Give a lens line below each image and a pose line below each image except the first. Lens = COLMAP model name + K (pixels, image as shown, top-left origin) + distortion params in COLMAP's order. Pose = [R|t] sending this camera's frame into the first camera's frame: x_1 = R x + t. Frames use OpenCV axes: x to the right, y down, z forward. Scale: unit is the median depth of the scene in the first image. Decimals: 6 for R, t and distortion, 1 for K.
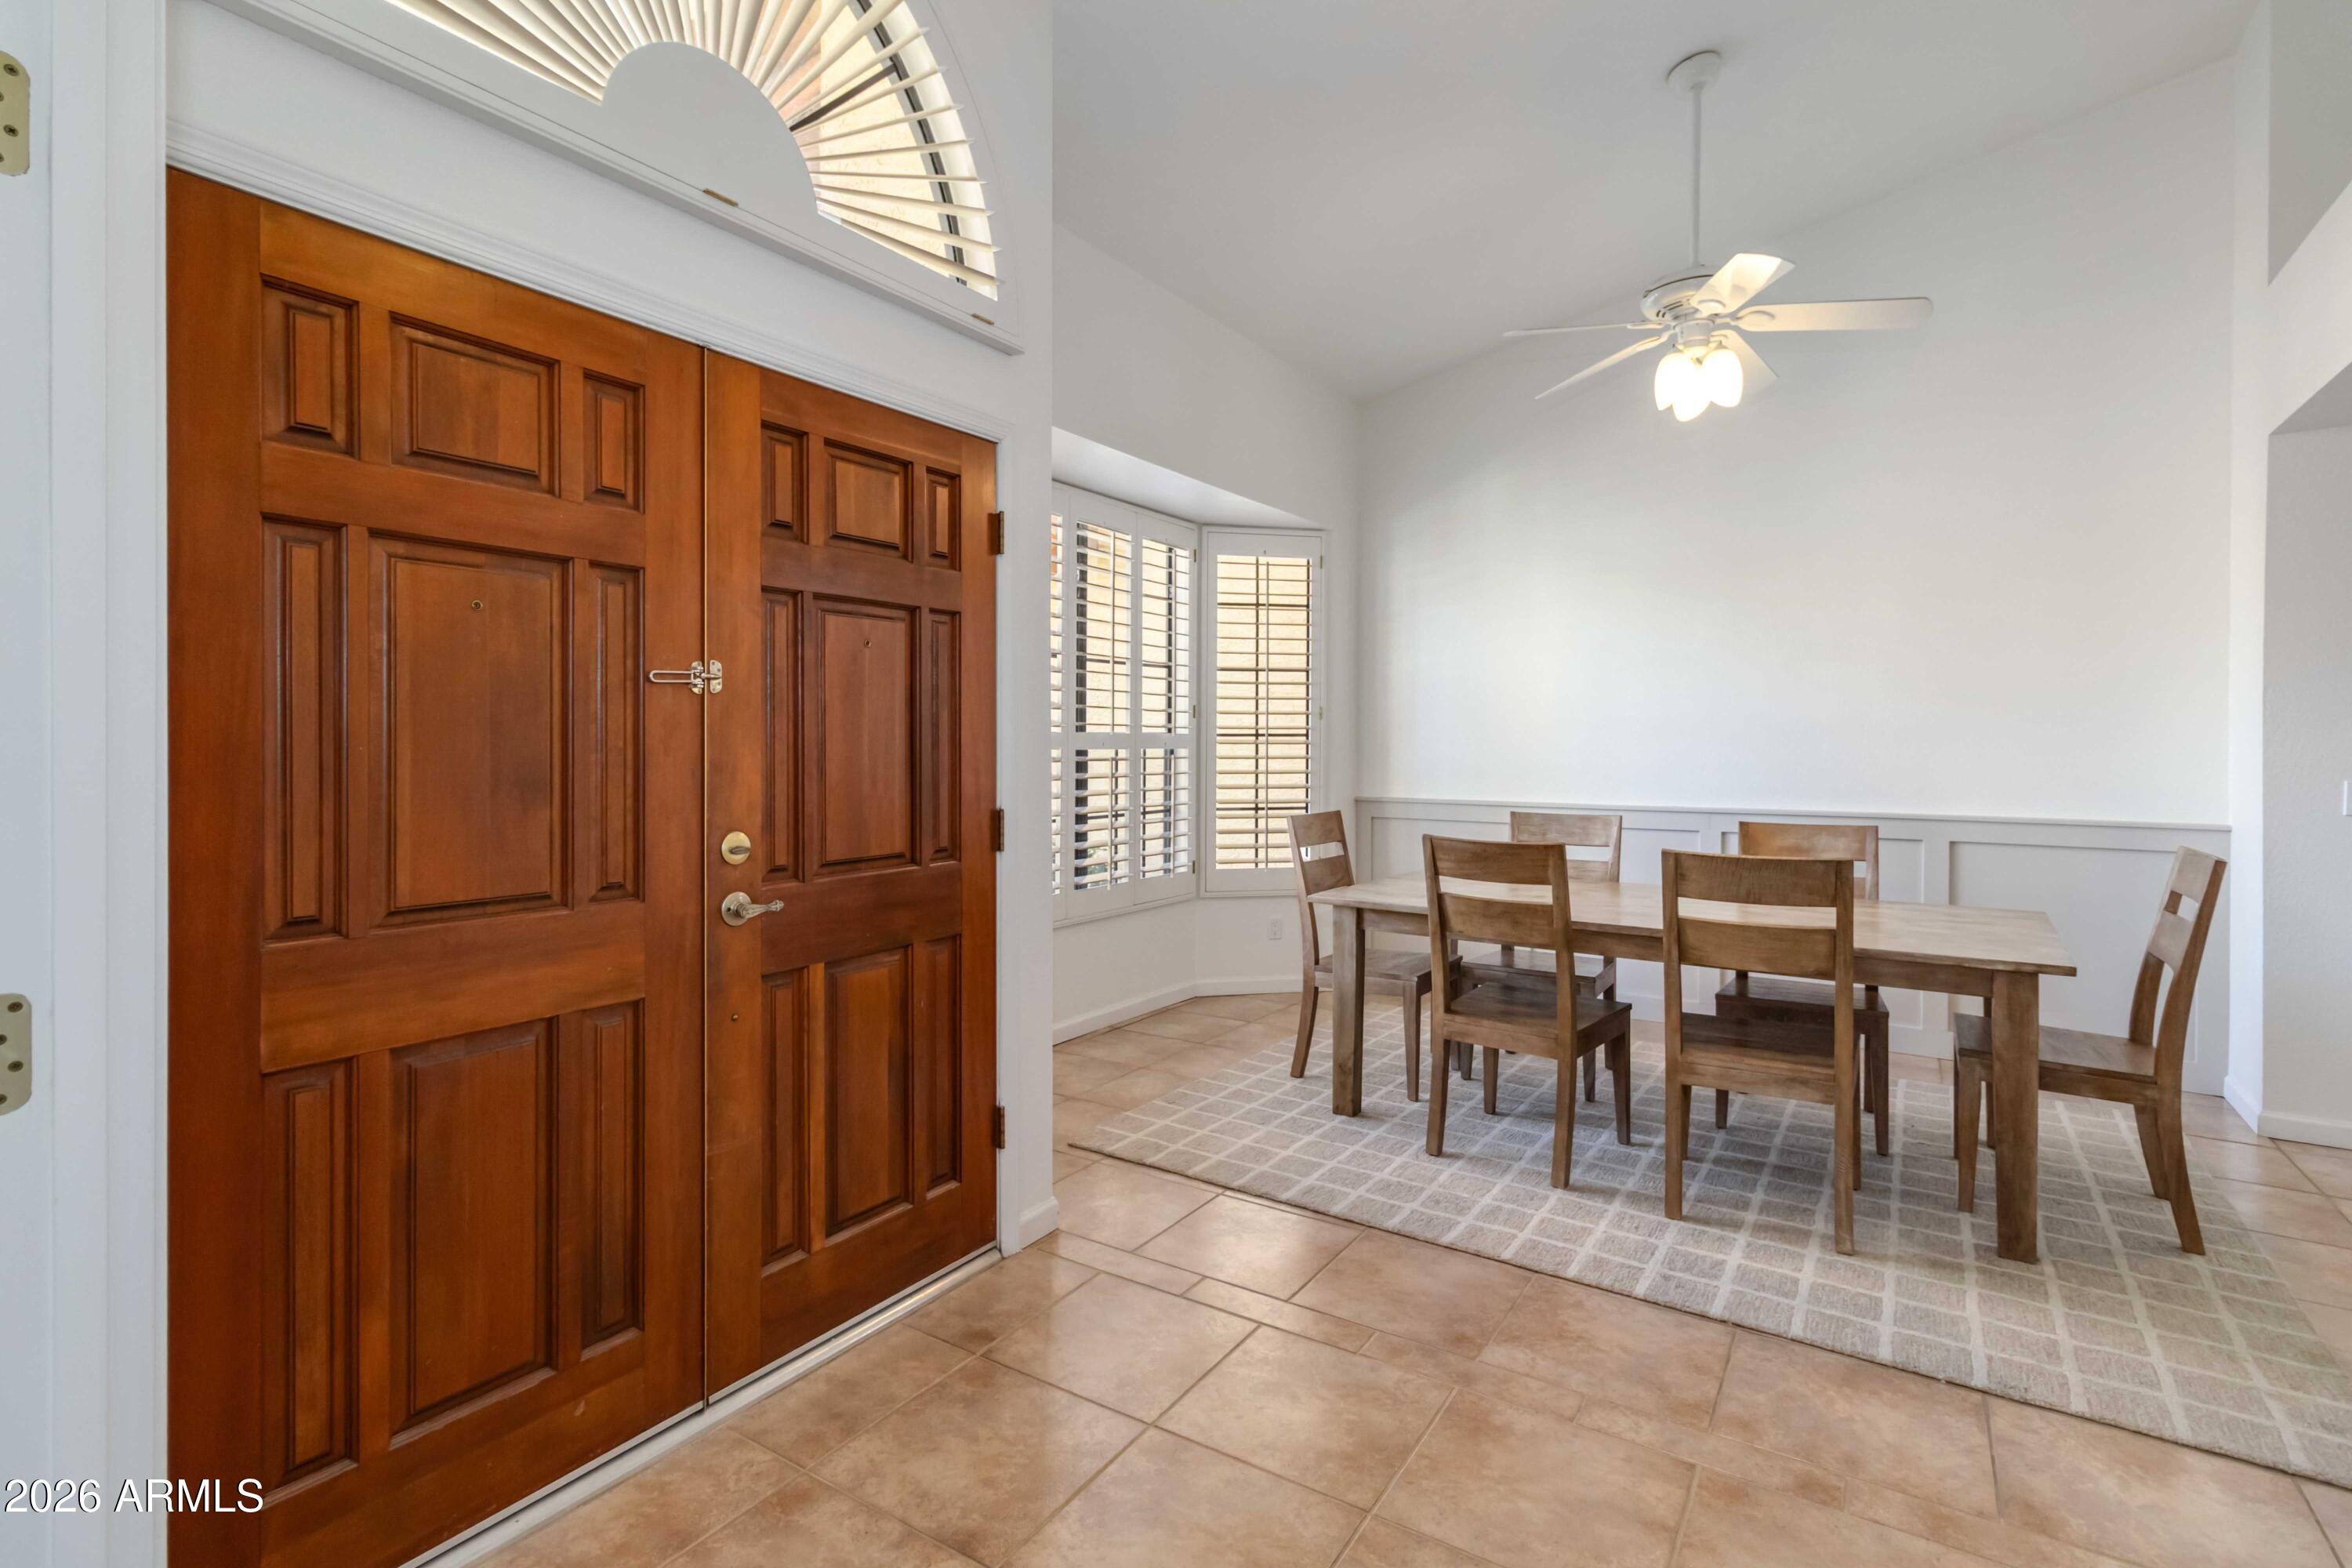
lens RADIAL K [[1115.6, 0, 1209.7], [0, 1115.6, 740.6], [0, 0, 1]] dist [-0.001153, -0.000082]
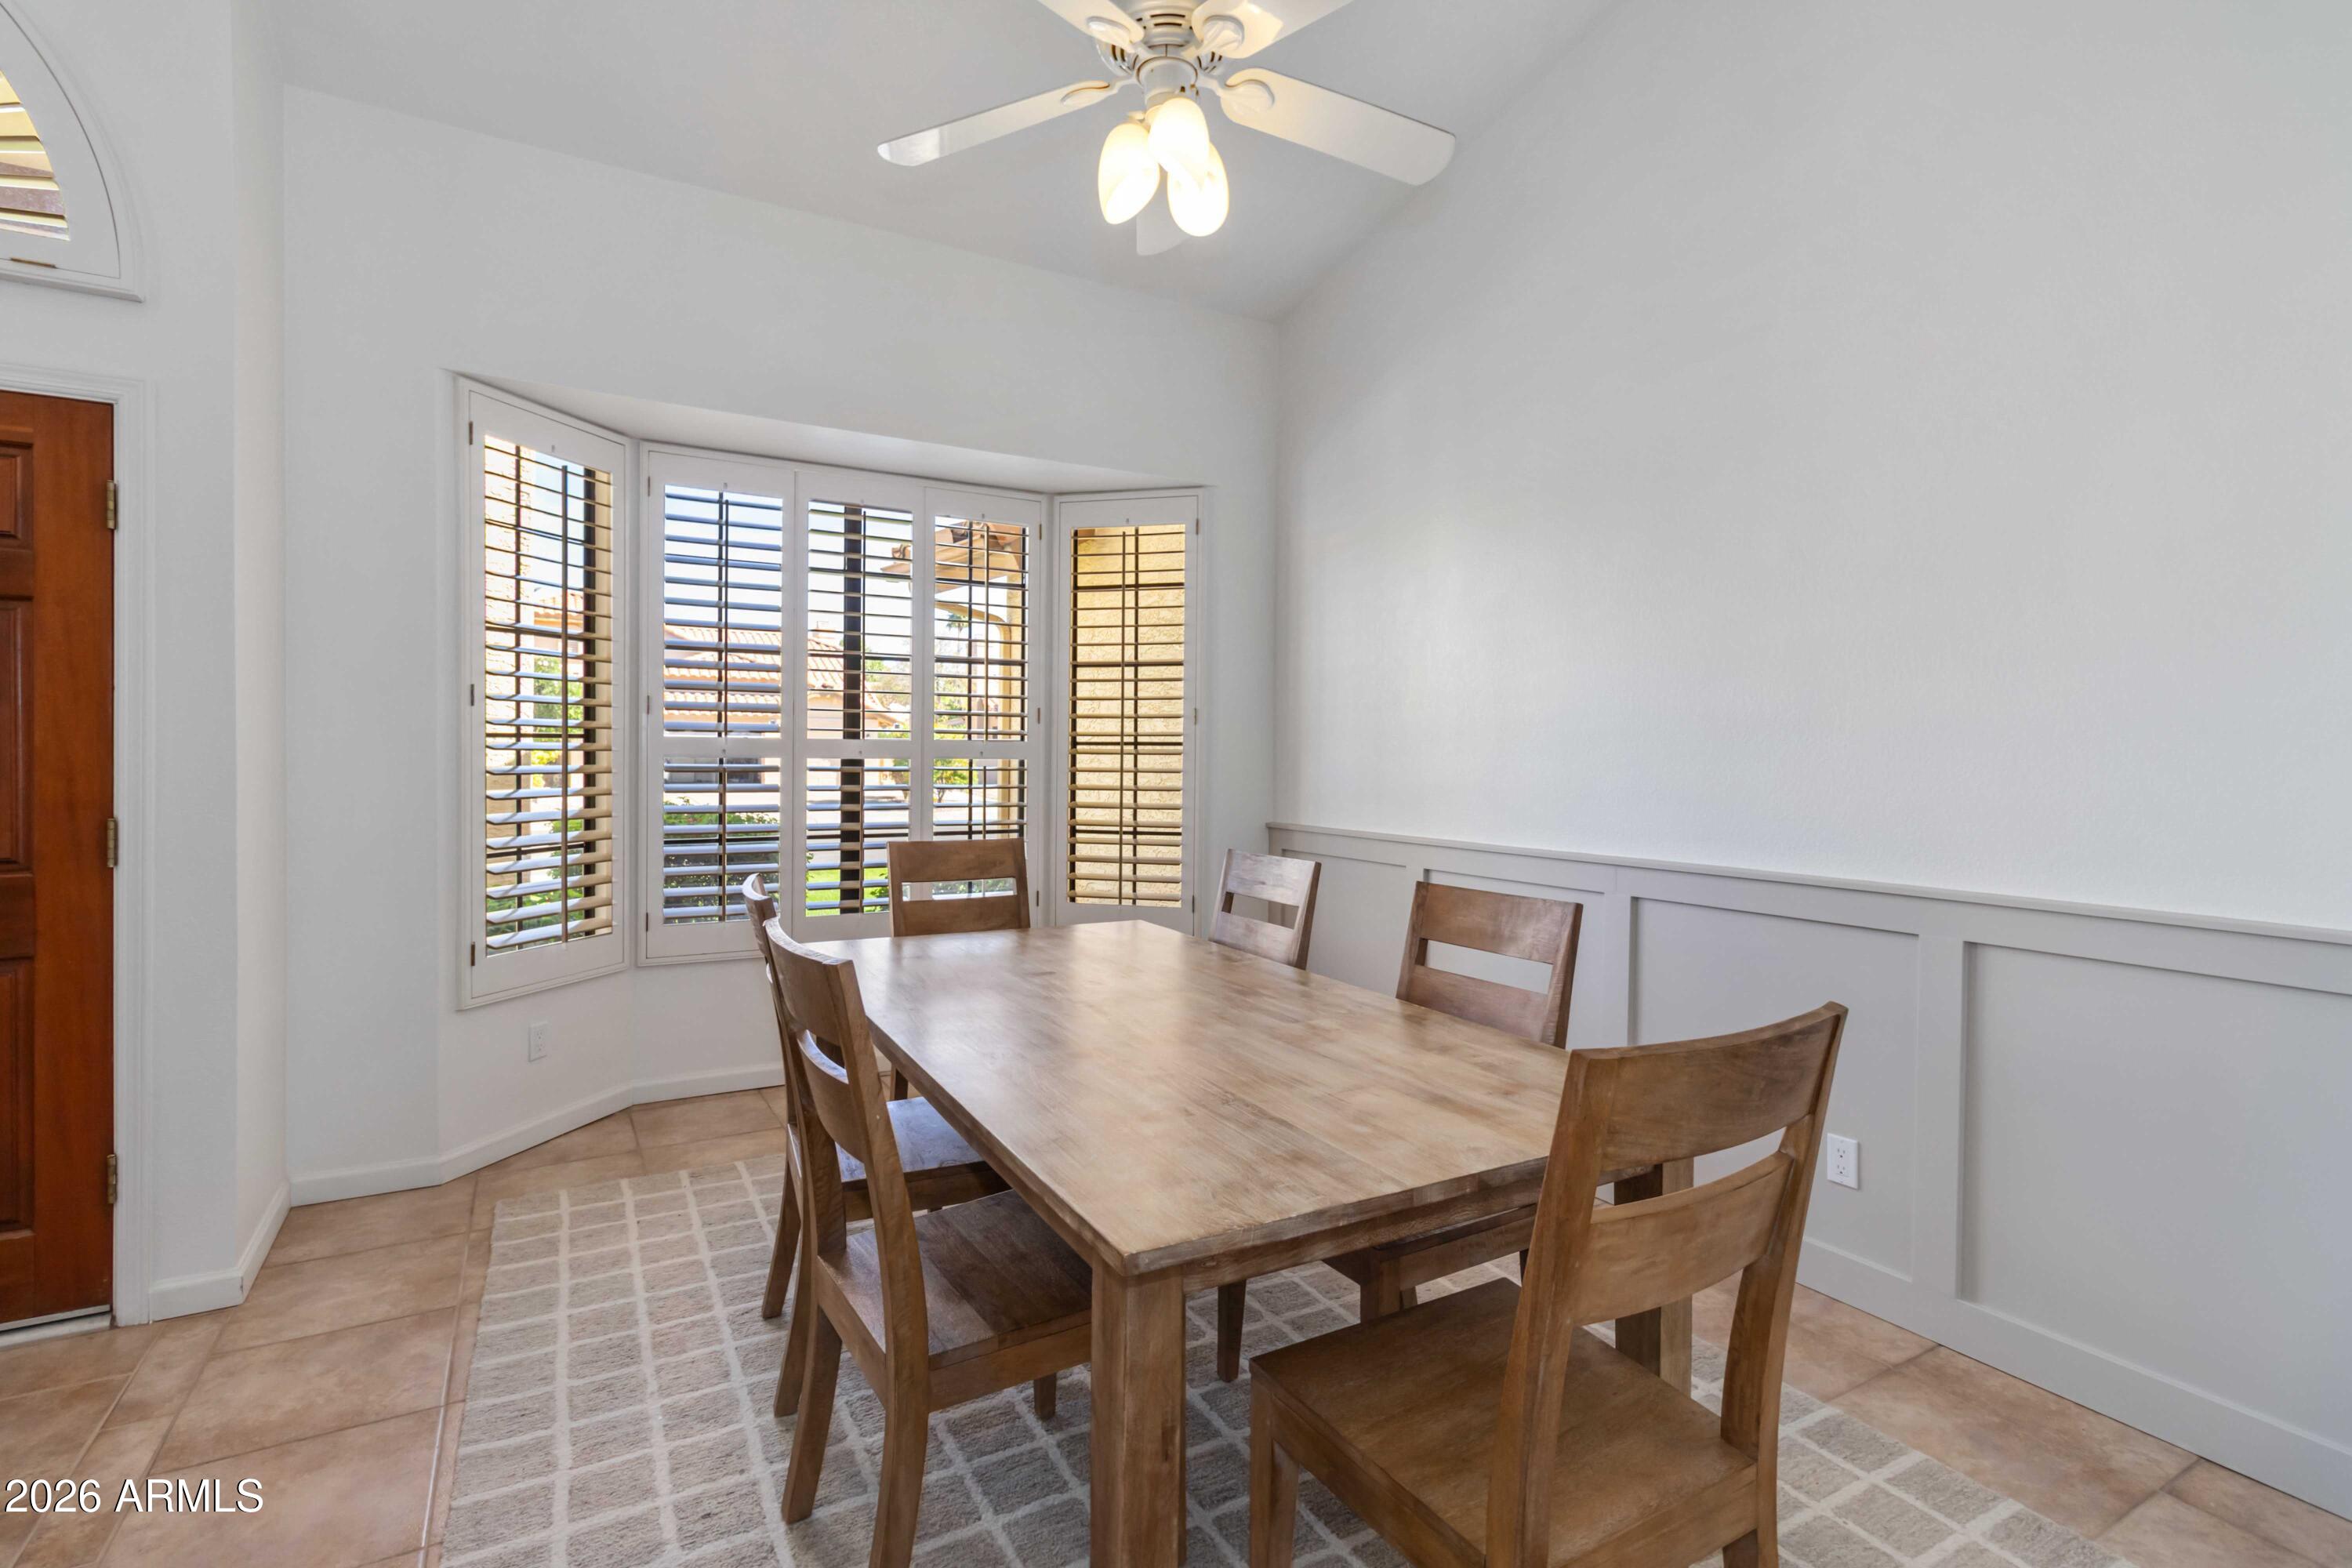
lens RADIAL K [[1115.6, 0, 1176.1], [0, 1115.6, 758.7], [0, 0, 1]] dist [-0.001153, -0.000082]
pose [[0.888440, 0.006310, -0.458950, 0.523300], [-0.005053, 0.999979, 0.003967, 0.003179], [0.458966, -0.001205, 0.888453, 0.326392]]
